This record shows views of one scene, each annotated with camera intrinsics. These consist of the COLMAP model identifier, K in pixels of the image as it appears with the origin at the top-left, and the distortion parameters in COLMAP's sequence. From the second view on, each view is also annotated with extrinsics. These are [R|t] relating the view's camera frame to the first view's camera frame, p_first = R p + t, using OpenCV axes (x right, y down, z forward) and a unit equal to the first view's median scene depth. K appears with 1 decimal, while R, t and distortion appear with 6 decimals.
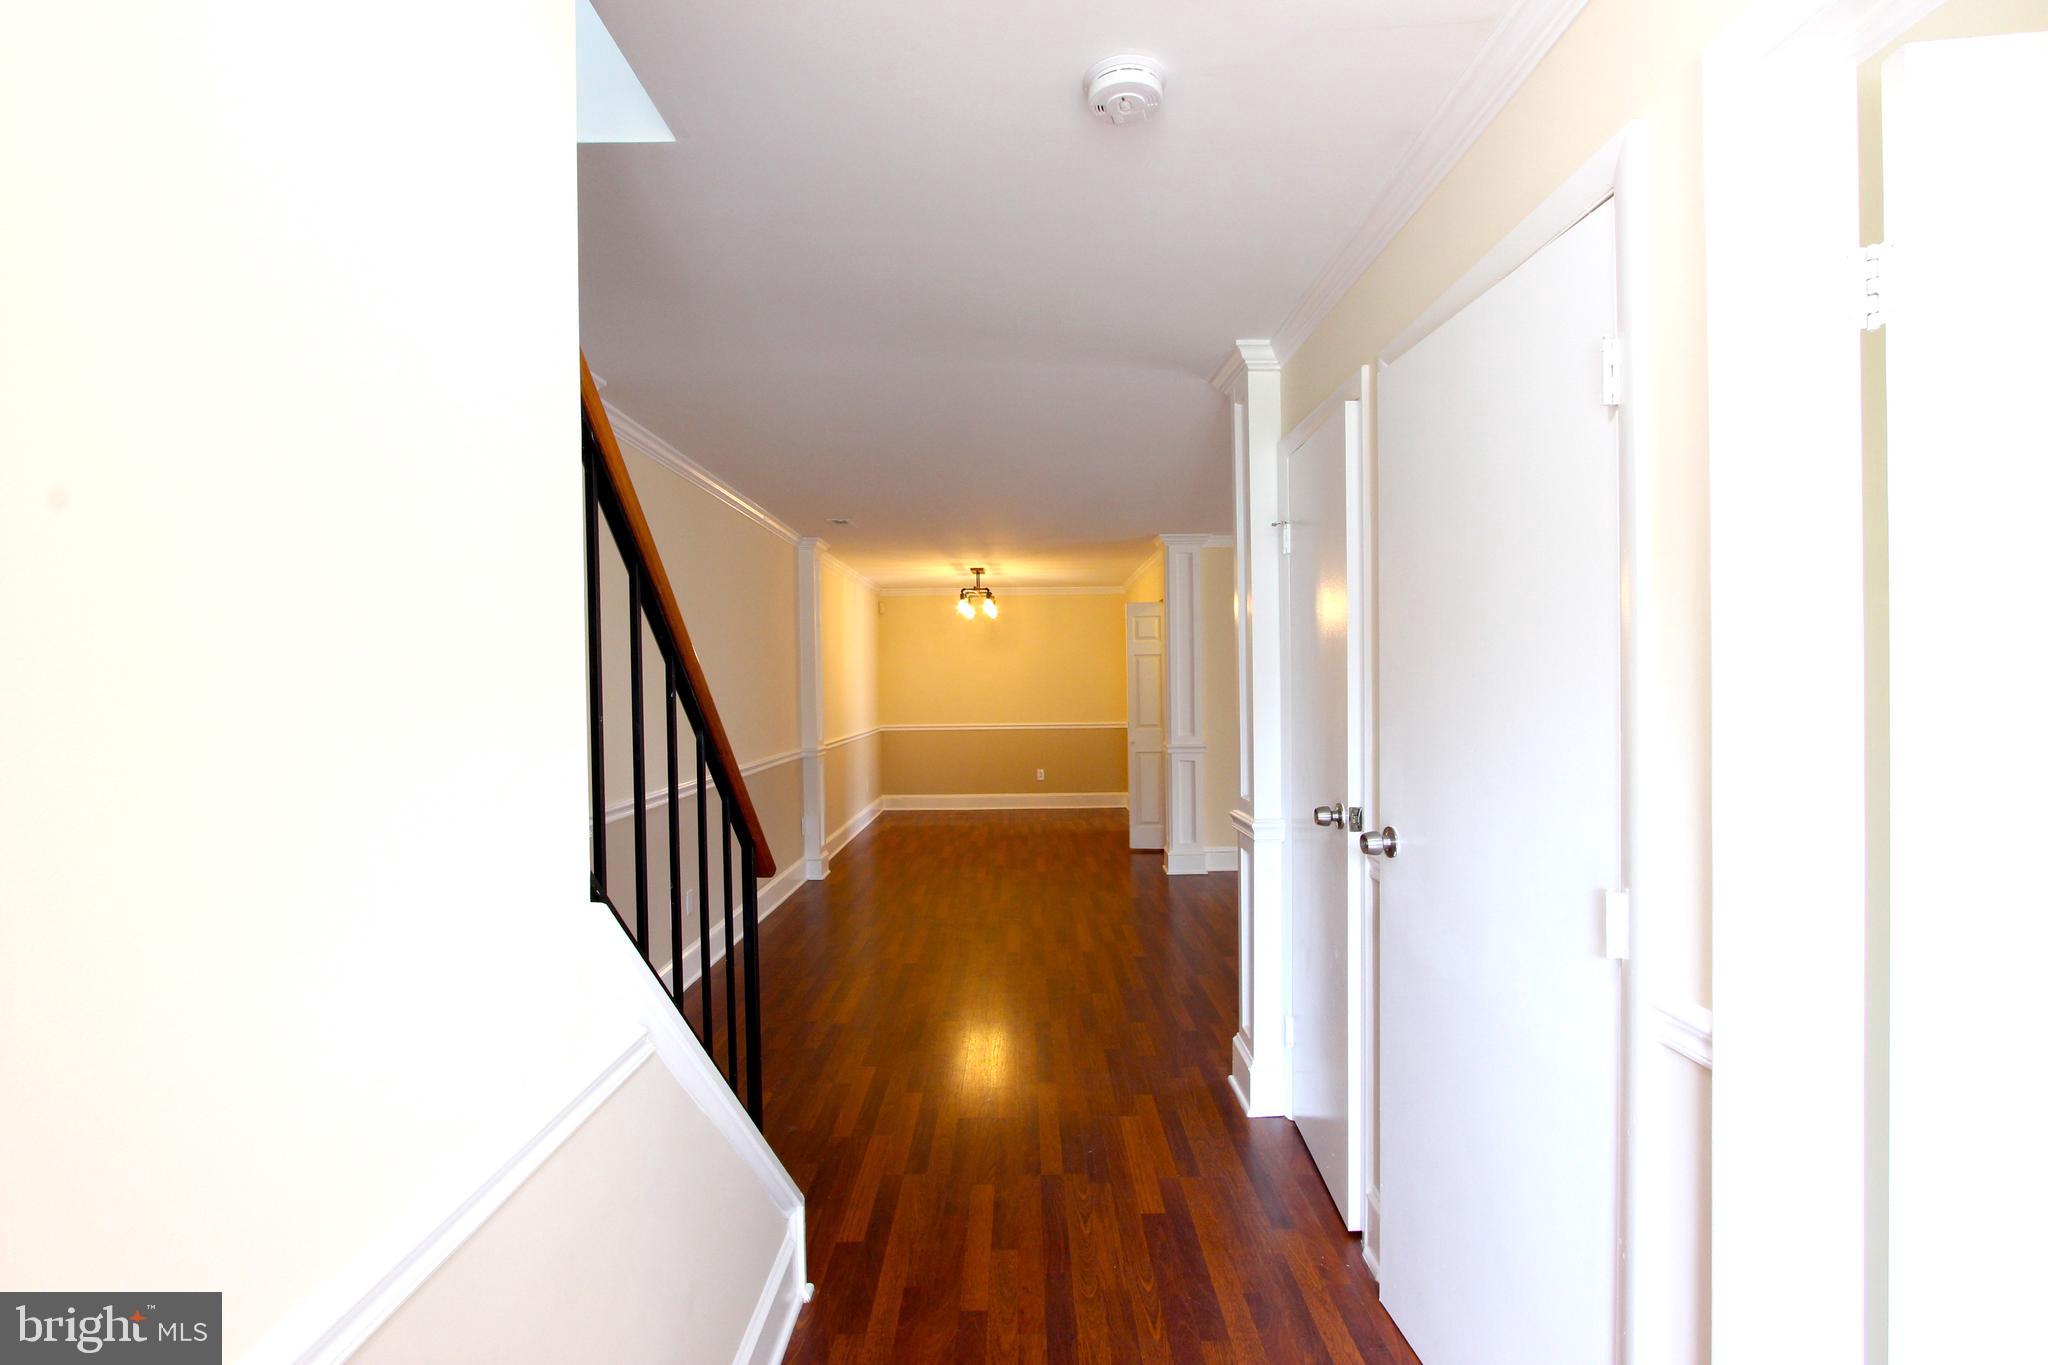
lens RADIAL K [[946.8, 0, 1034.6], [0, 946.8, 686.7], [0, 0, 1]] dist [-0.021056, 0.005372]
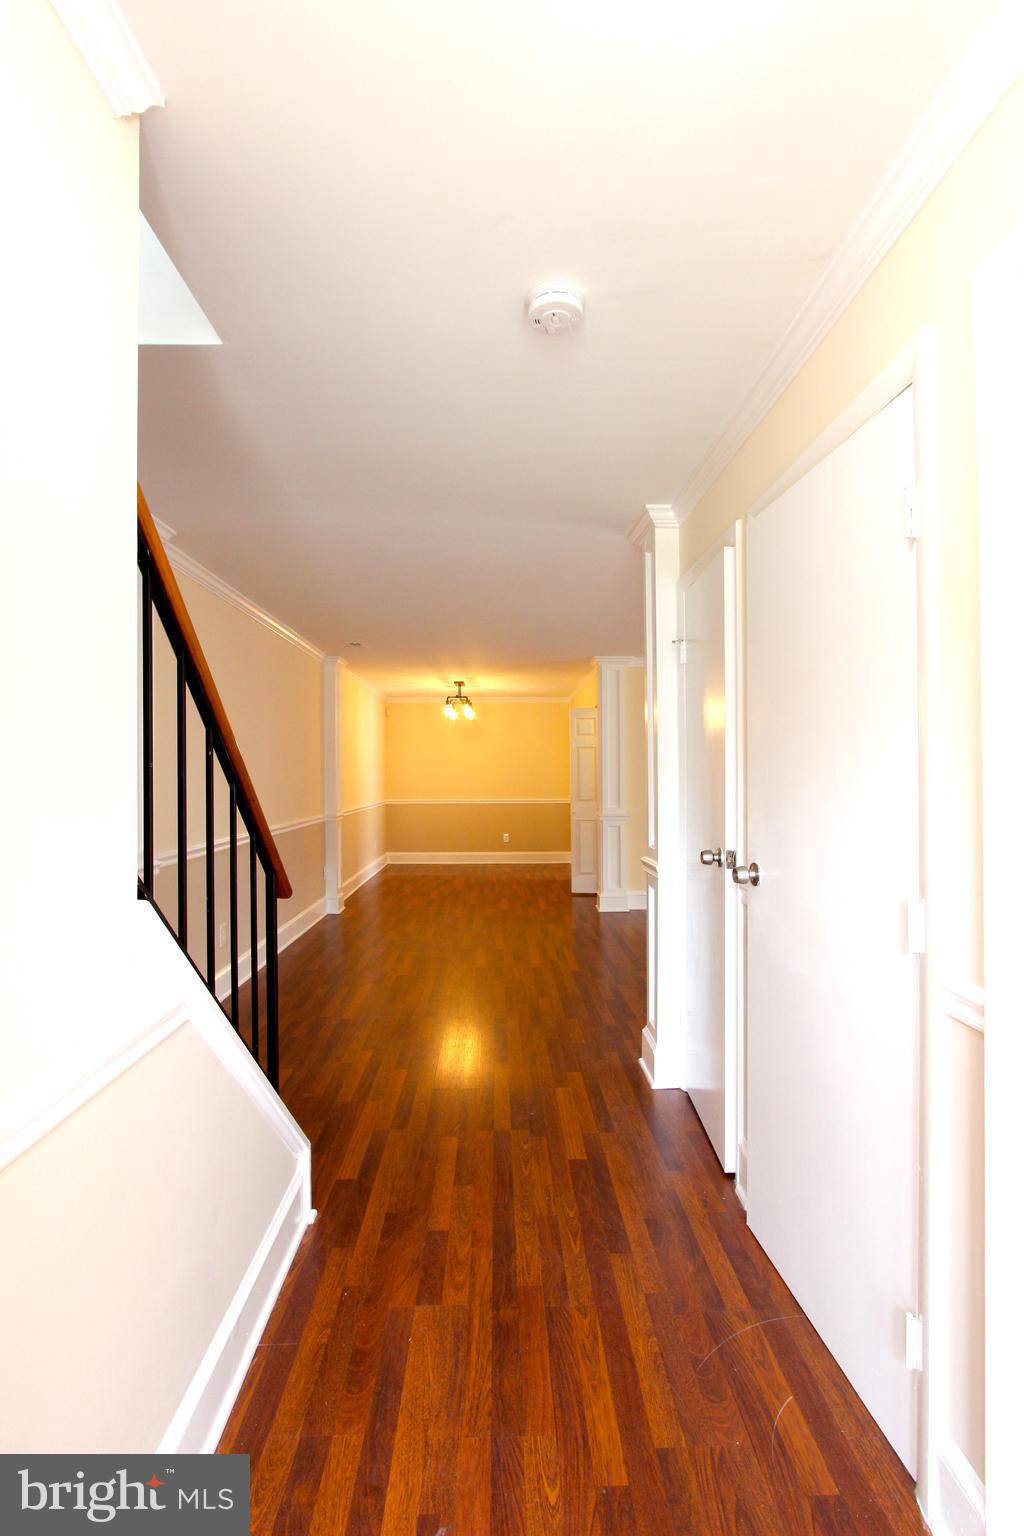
lens RADIAL K [[710.1, 0, 511.7], [0, 710.1, 762.5], [0, 0, 1]] dist [-0.021056, 0.005372]
pose [[0.999932, 0.009039, 0.007349, 0.021039], [-0.008889, 0.999755, -0.020265, 0.025047], [-0.007530, 0.020198, 0.999768, 0.001738]]
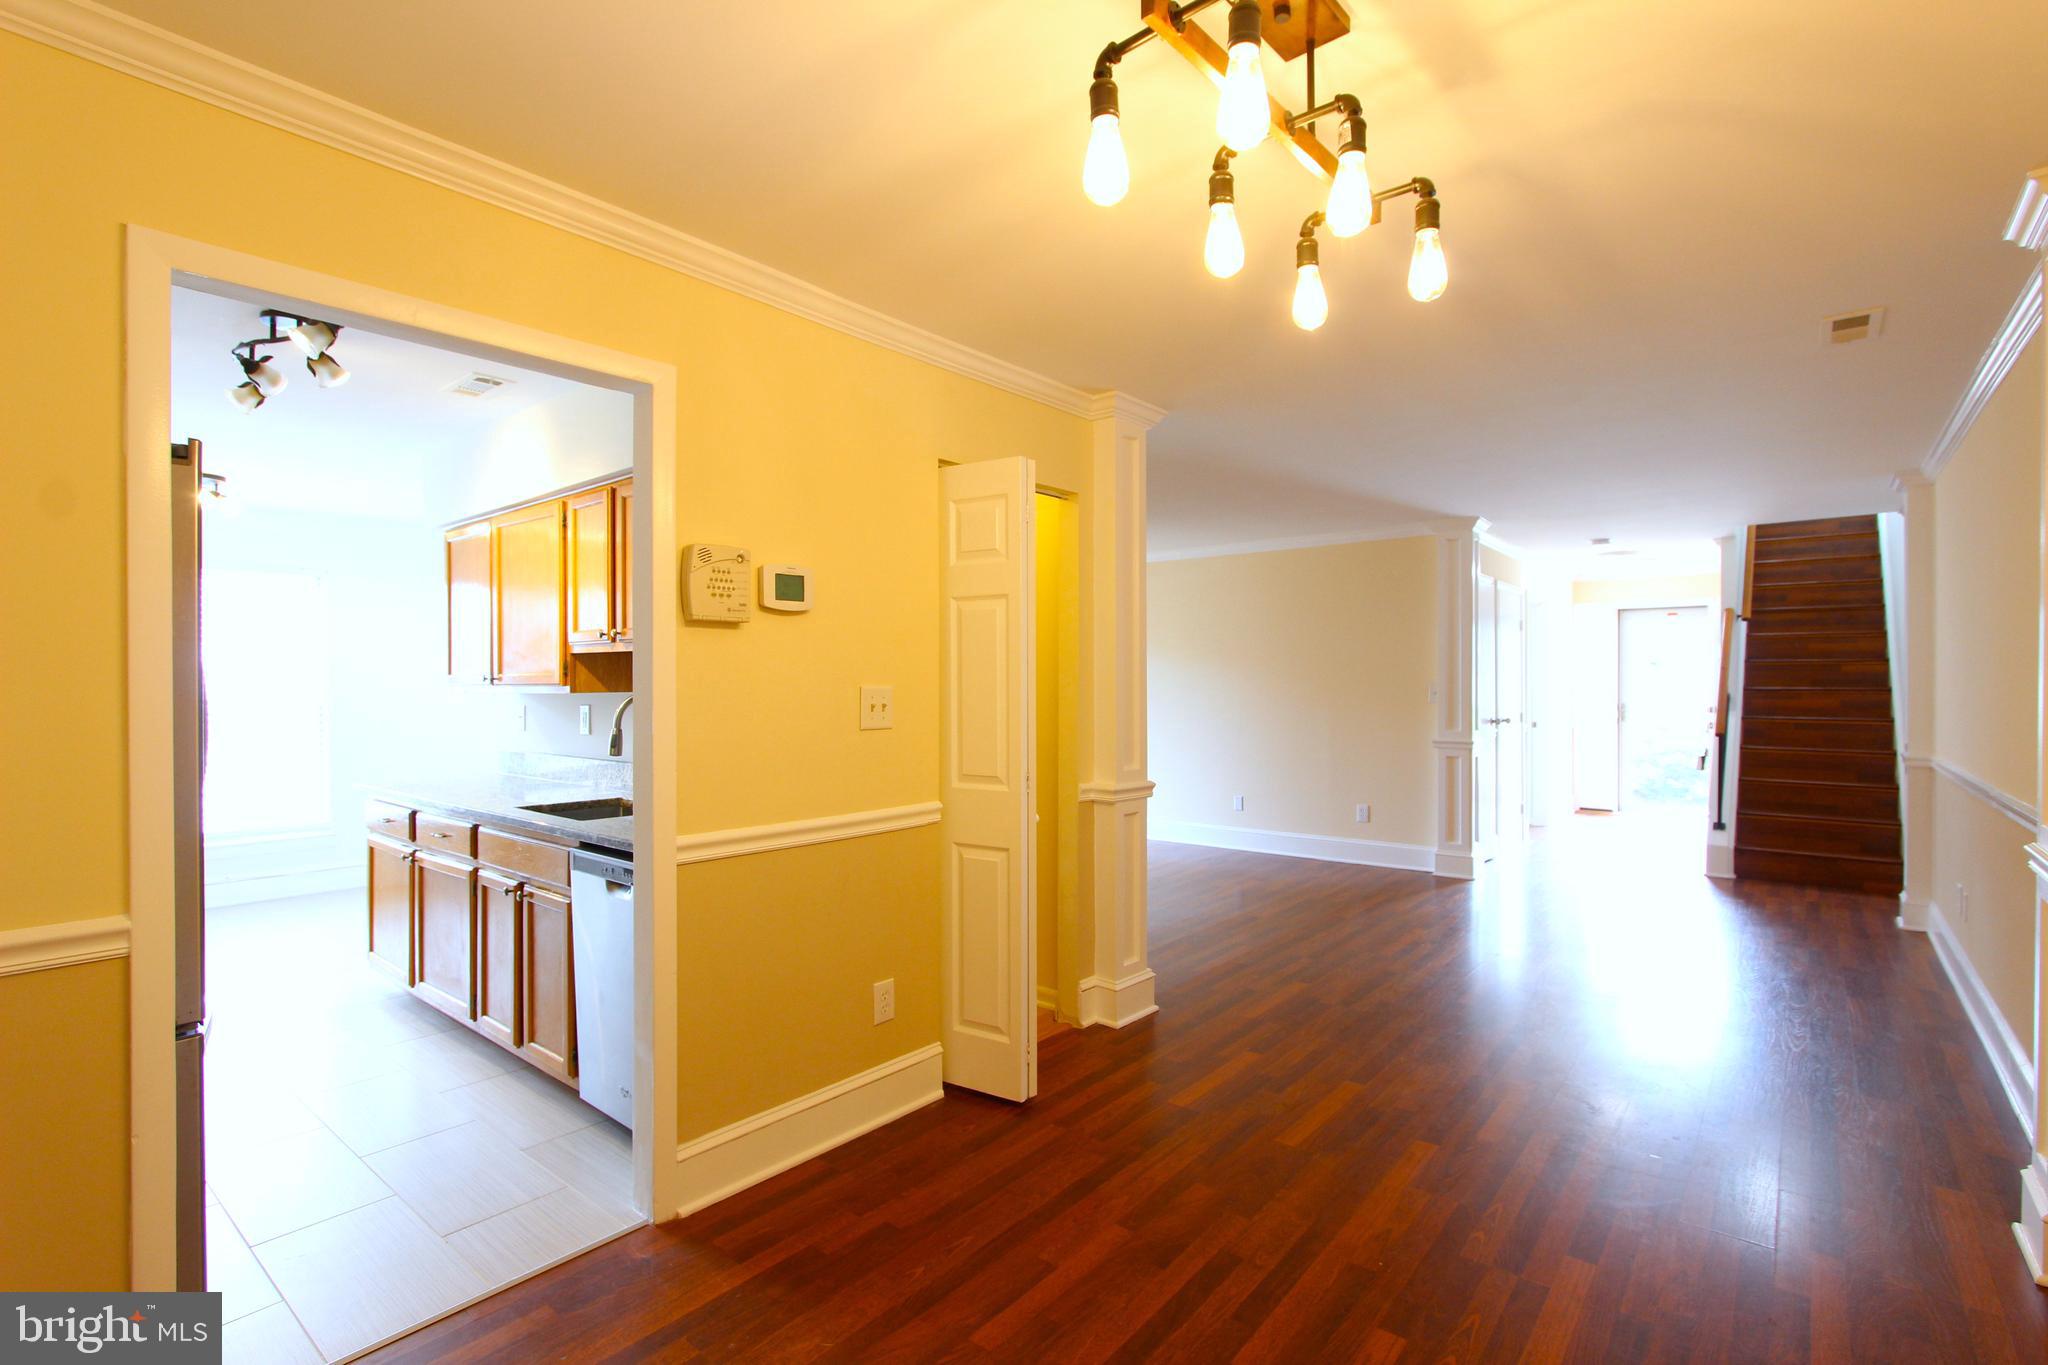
lens RADIAL K [[946.8, 0, 1034.6], [0, 946.8, 686.7], [0, 0, 1]] dist [-0.021056, 0.005372]
pose [[-0.767735, 0.012376, 0.640648, -0.592787], [0.018514, 0.999824, 0.002872, 0.017342], [-0.640500, 0.014065, -0.767830, 1.612683]]
